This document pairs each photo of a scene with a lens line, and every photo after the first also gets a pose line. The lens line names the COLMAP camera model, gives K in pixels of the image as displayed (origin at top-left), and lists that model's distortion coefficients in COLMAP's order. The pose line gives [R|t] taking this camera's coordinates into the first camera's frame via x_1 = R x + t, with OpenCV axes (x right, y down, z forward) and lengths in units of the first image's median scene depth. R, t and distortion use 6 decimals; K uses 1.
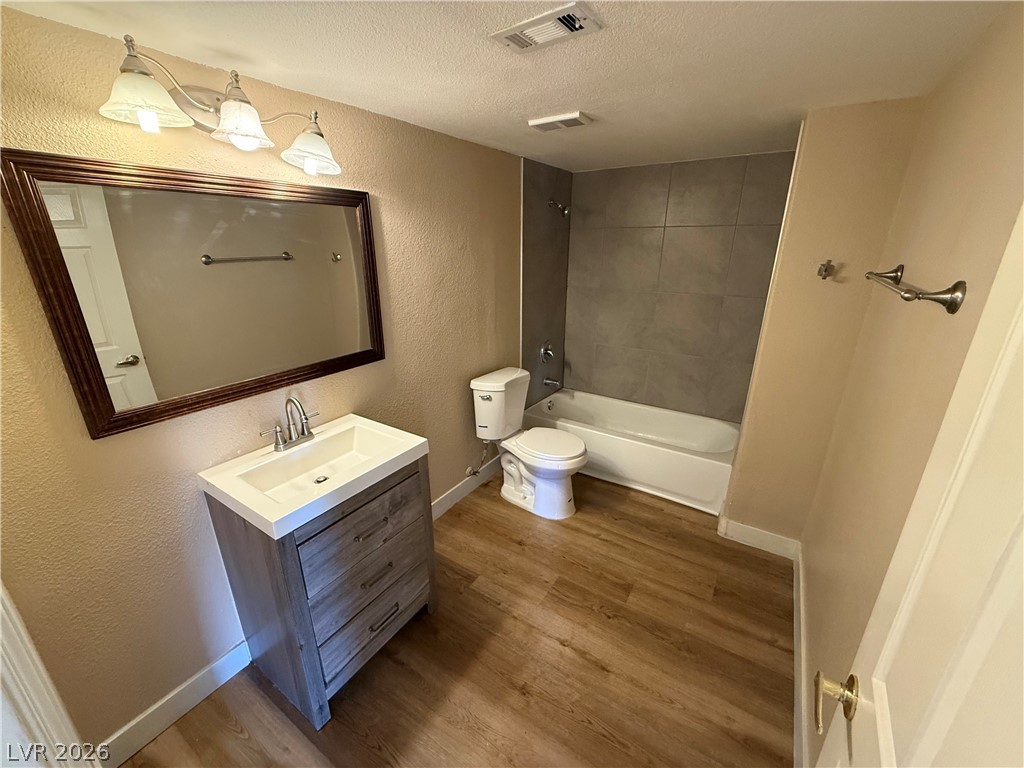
lens RADIAL K [[410.7, 0, 510.1], [0, 410.7, 385.1], [0, 0, 1]] dist [0.000684, -0.000059]
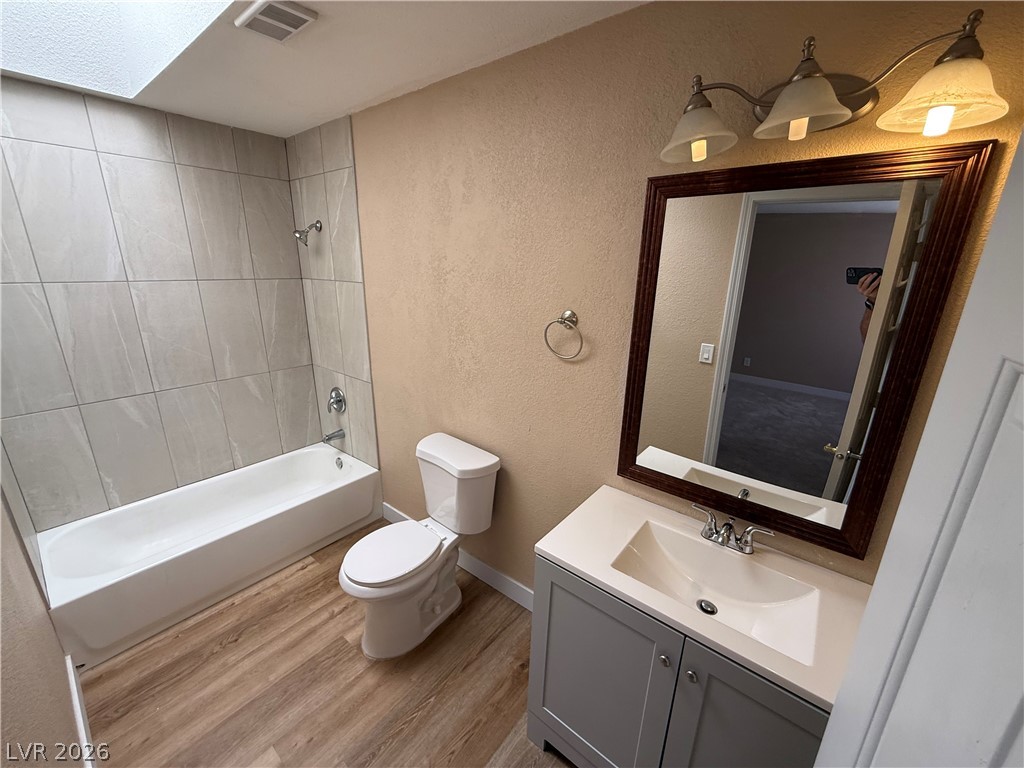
lens RADIAL K [[410.7, 0, 510.3], [0, 410.7, 383.8], [0, 0, 1]] dist [0.000684, -0.000059]
pose [[0.111986, -0.284178, 0.952209, -0.395000], [0.298608, 0.923573, 0.240514, -0.147211], [-0.947783, 0.257403, 0.188285, 0.395185]]
